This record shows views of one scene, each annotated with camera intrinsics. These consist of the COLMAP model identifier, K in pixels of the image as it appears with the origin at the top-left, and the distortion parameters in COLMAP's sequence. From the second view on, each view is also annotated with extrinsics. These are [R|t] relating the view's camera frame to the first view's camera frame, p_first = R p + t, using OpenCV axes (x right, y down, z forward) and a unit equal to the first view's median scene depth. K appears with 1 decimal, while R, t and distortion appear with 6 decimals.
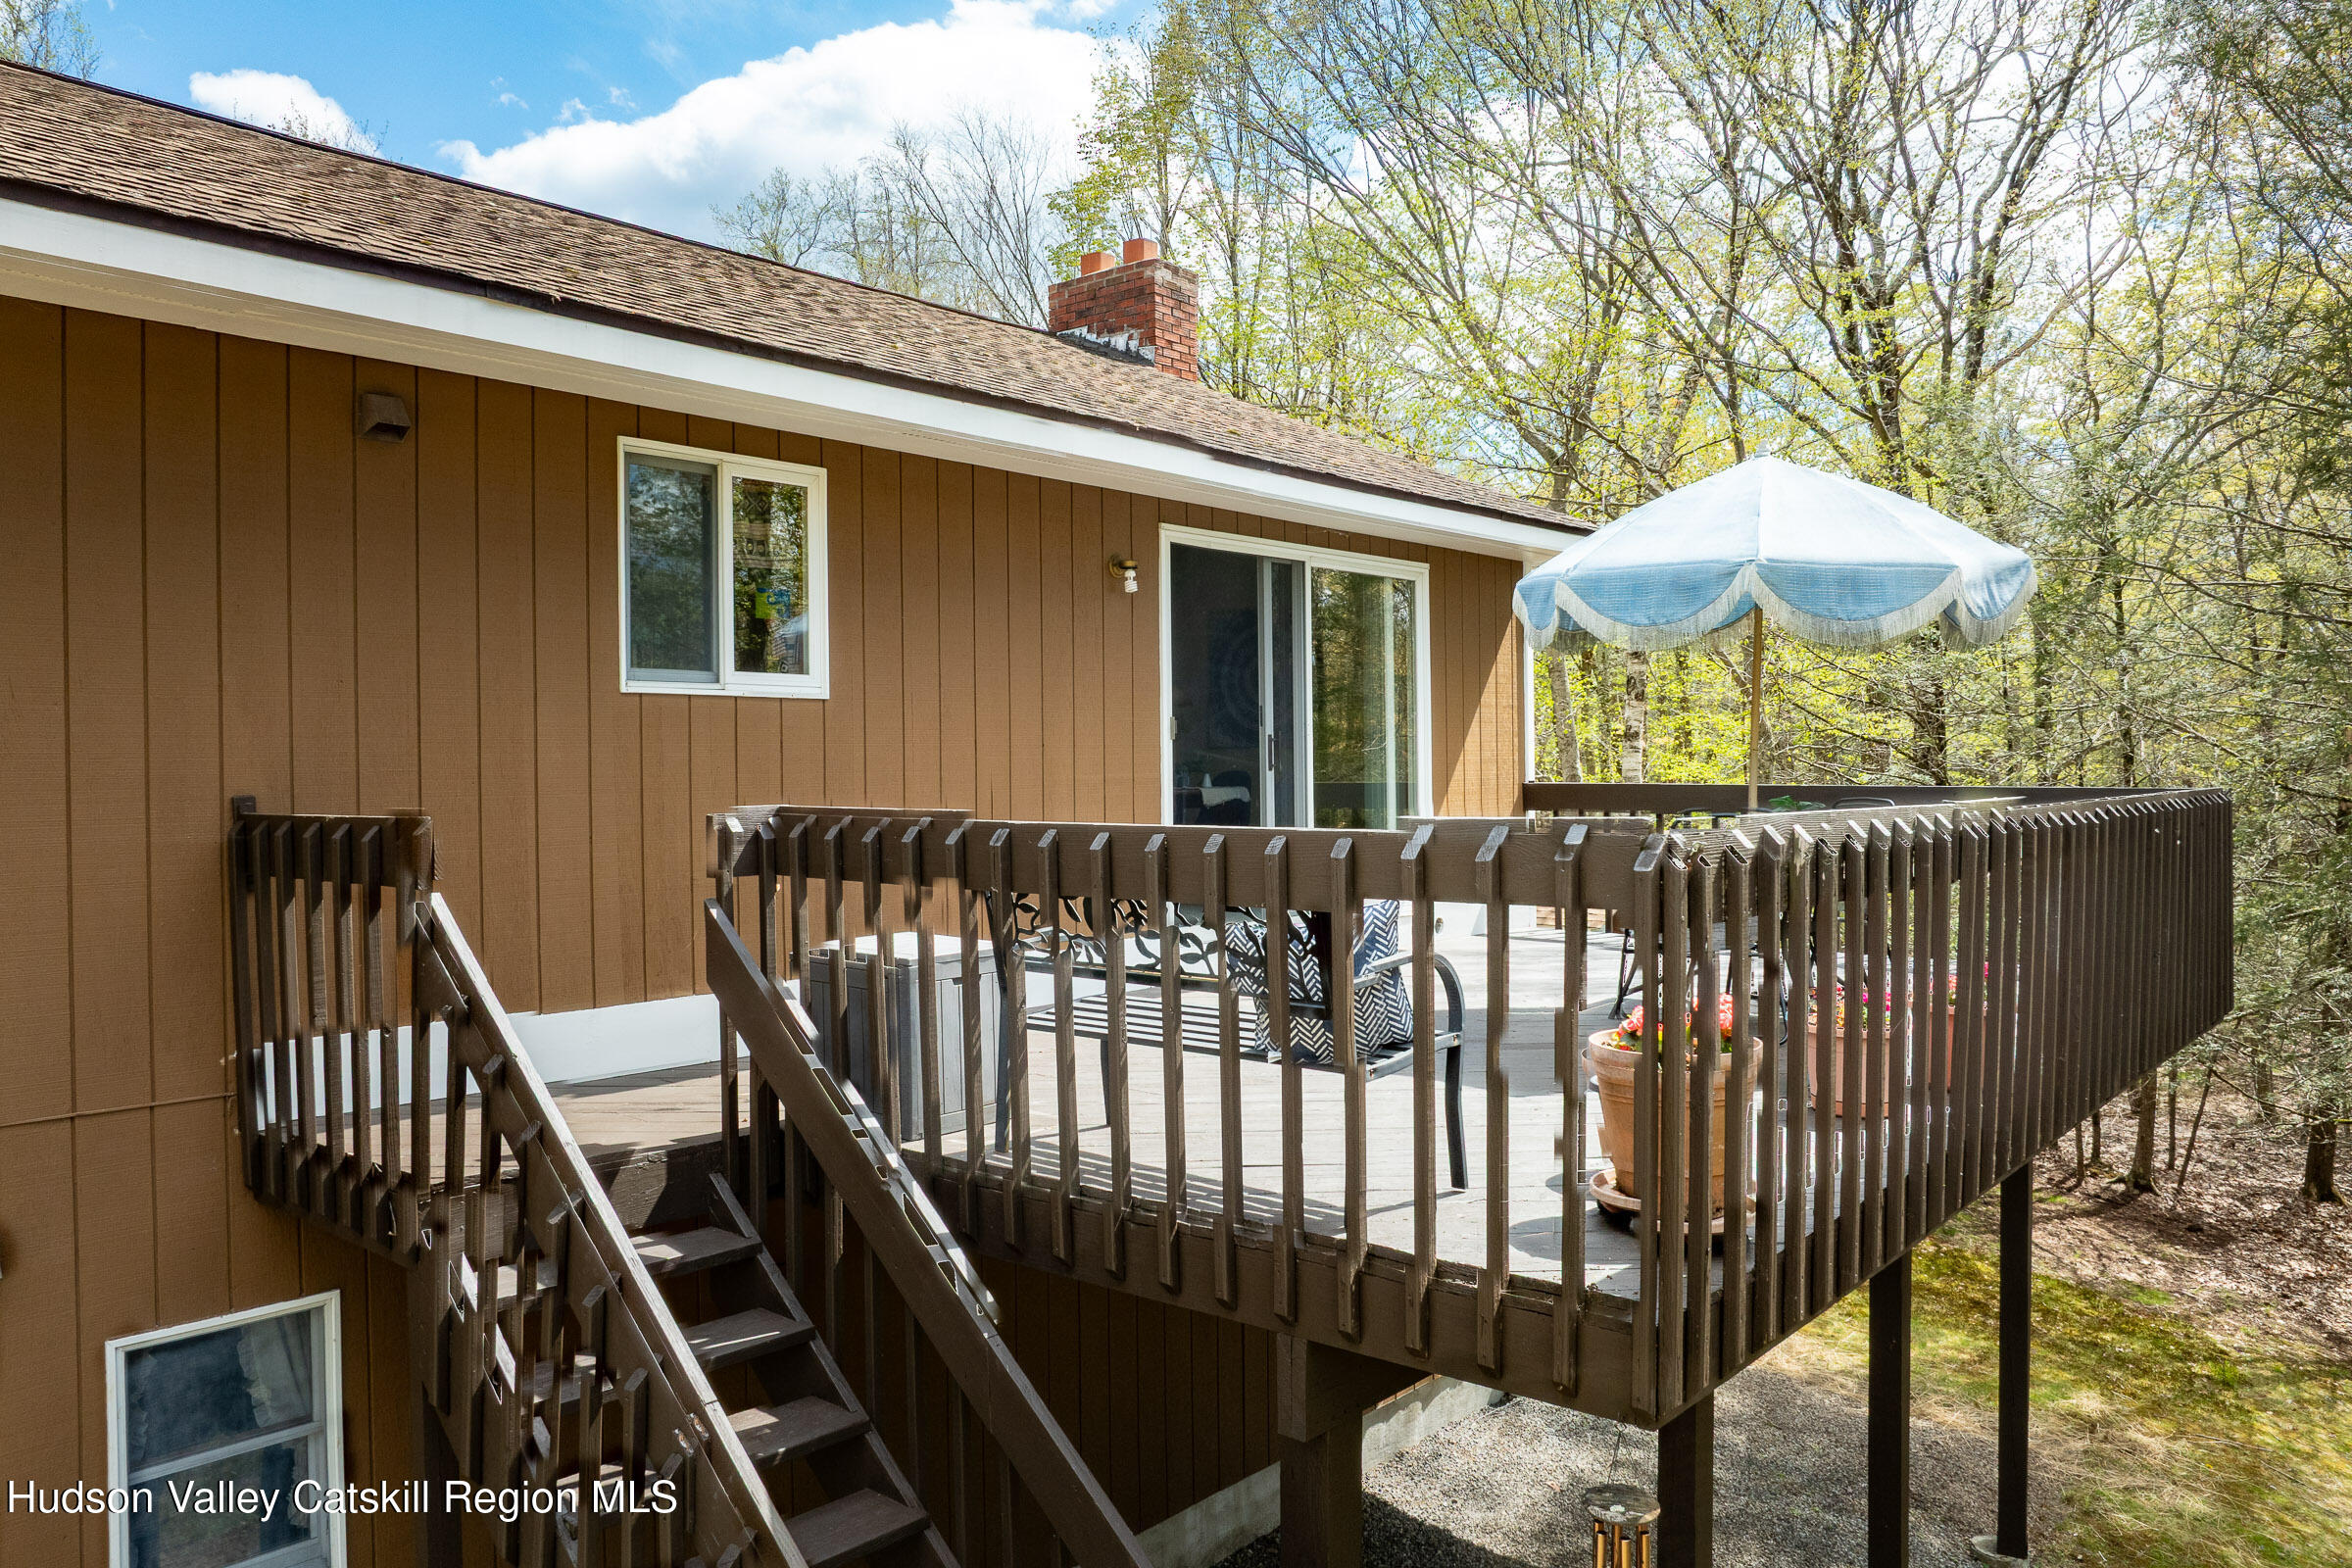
lens RADIAL K [[1653.5, 0, 1169.6], [0, 1653.5, 777.2], [0, 0, 1]] dist [-0.007667, 0.003096]
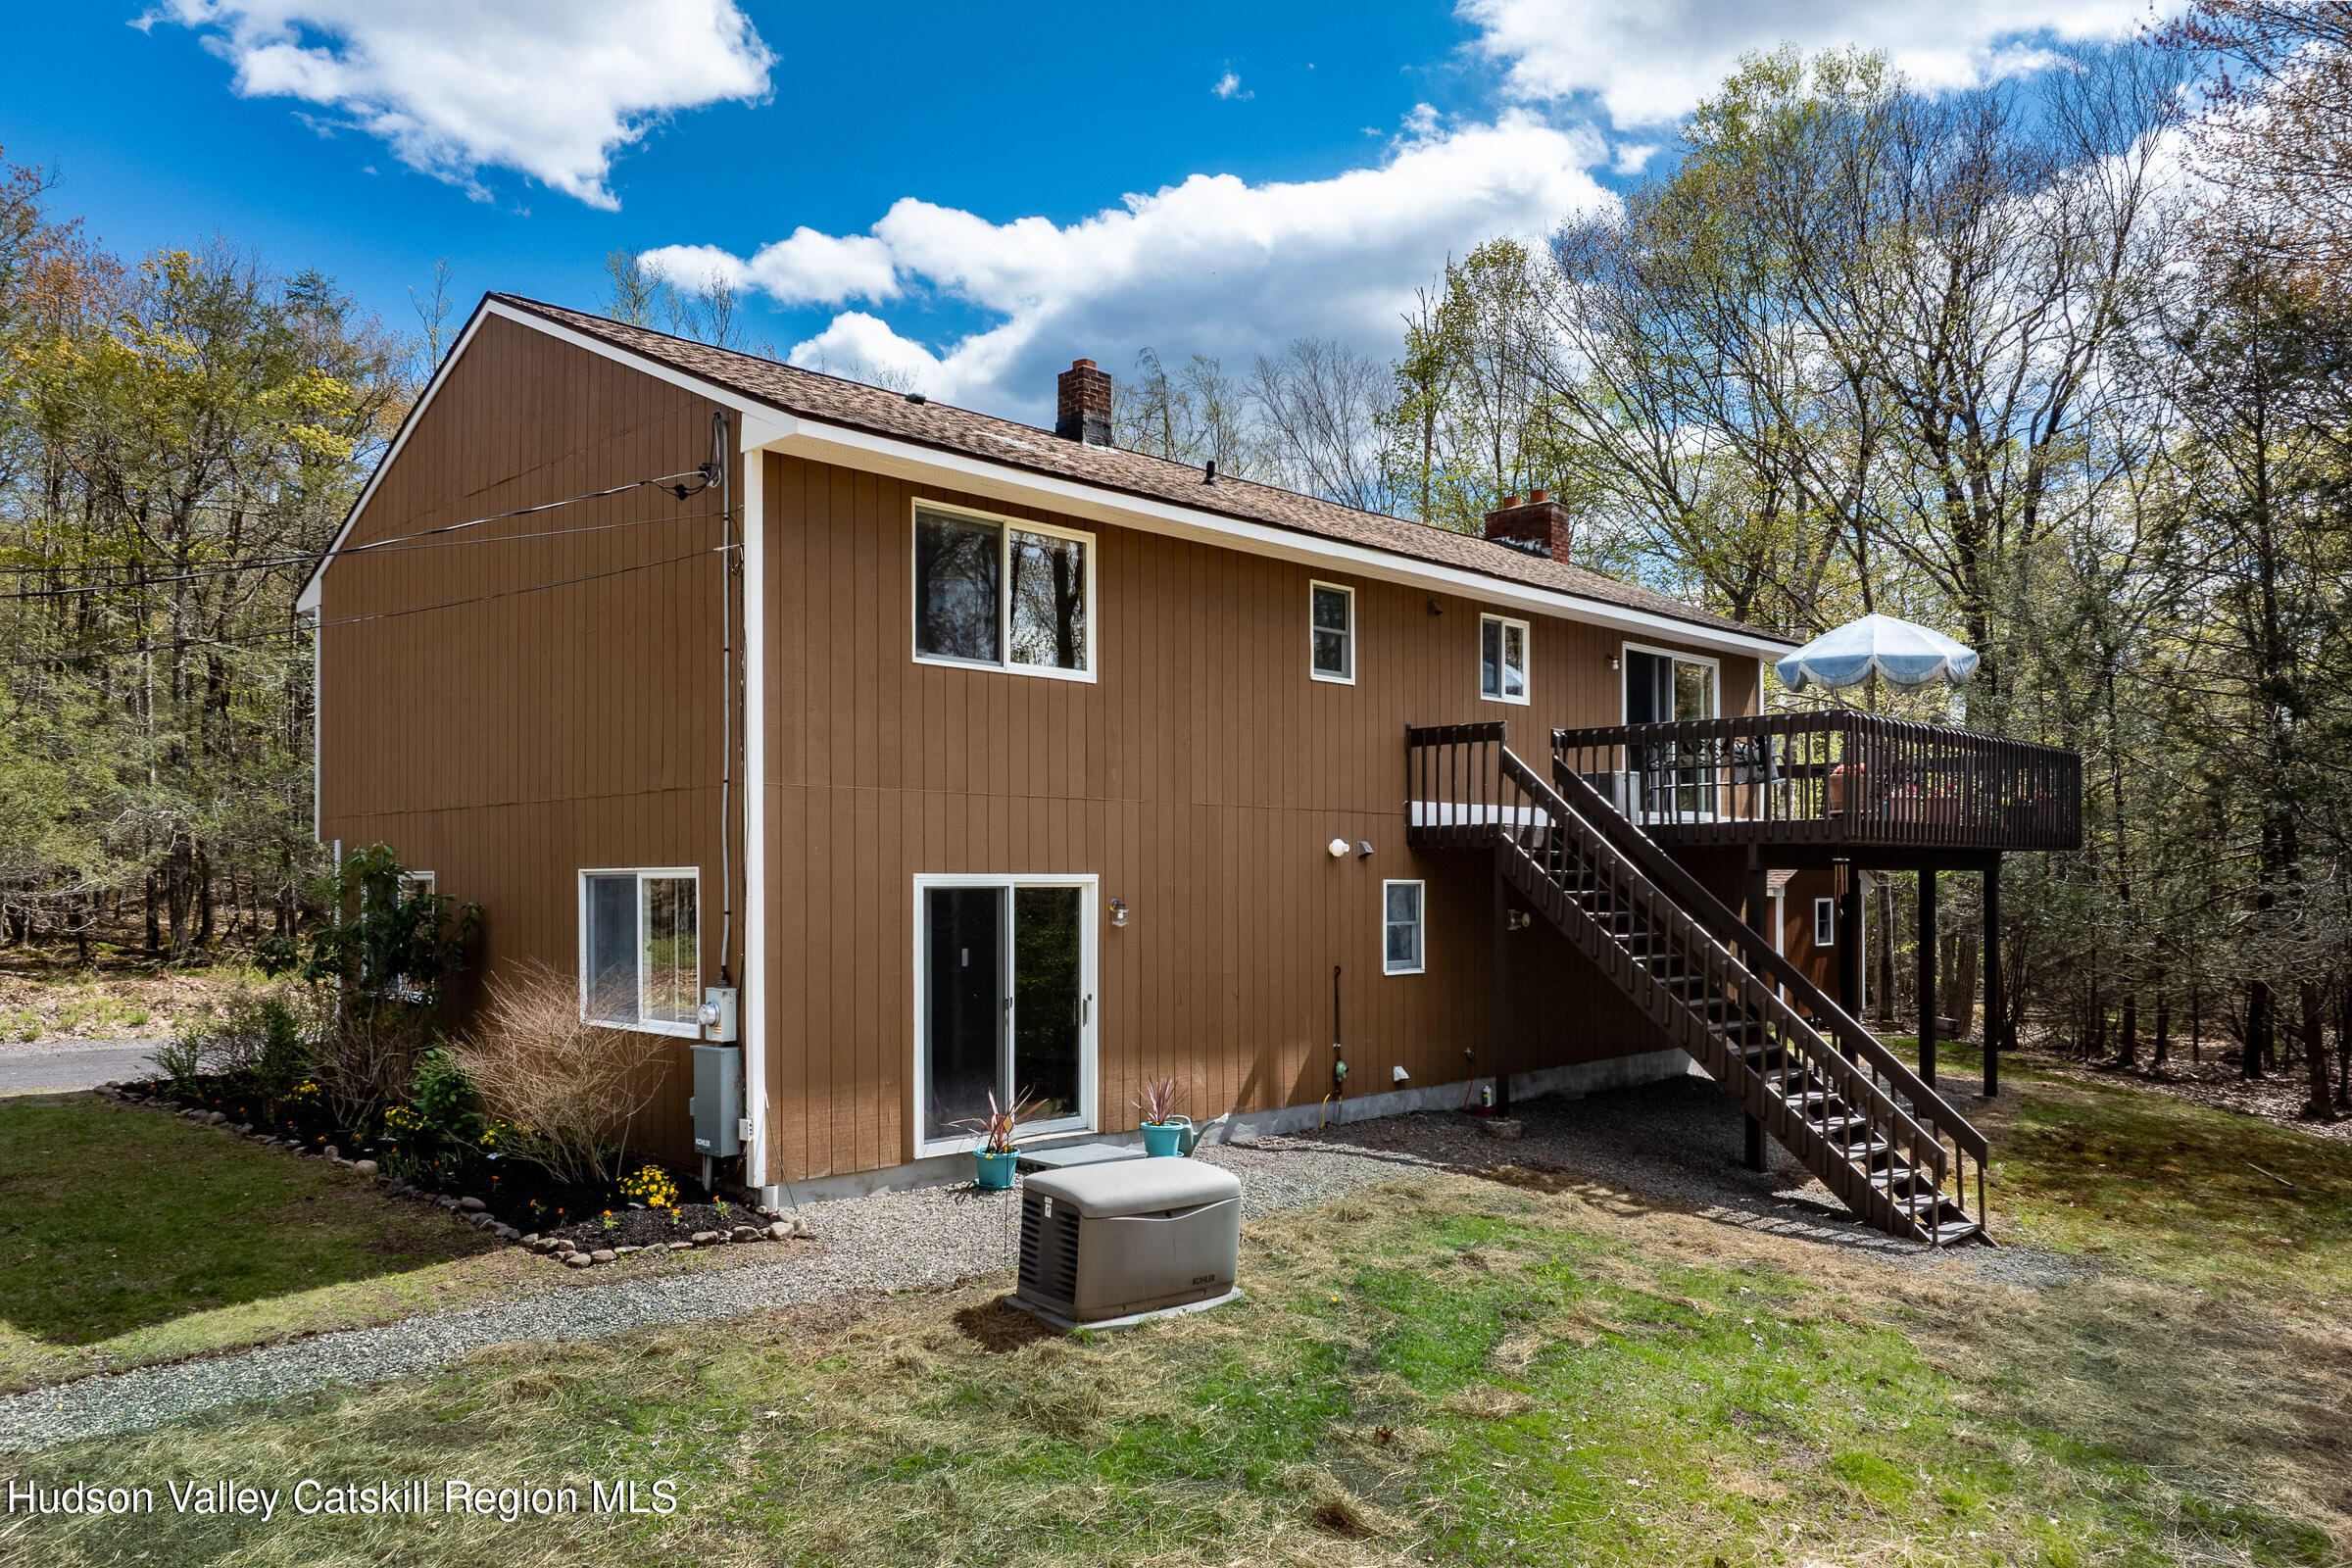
lens RADIAL K [[1653.5, 0, 1181.7], [0, 1653.5, 788.0], [0, 0, 1]] dist [-0.007667, 0.003096]
pose [[0.997990, 0.004167, -0.063227, -0.309023], [-0.008105, 0.998034, -0.062150, 0.134518], [0.062844, 0.062537, 0.996062, -0.892516]]
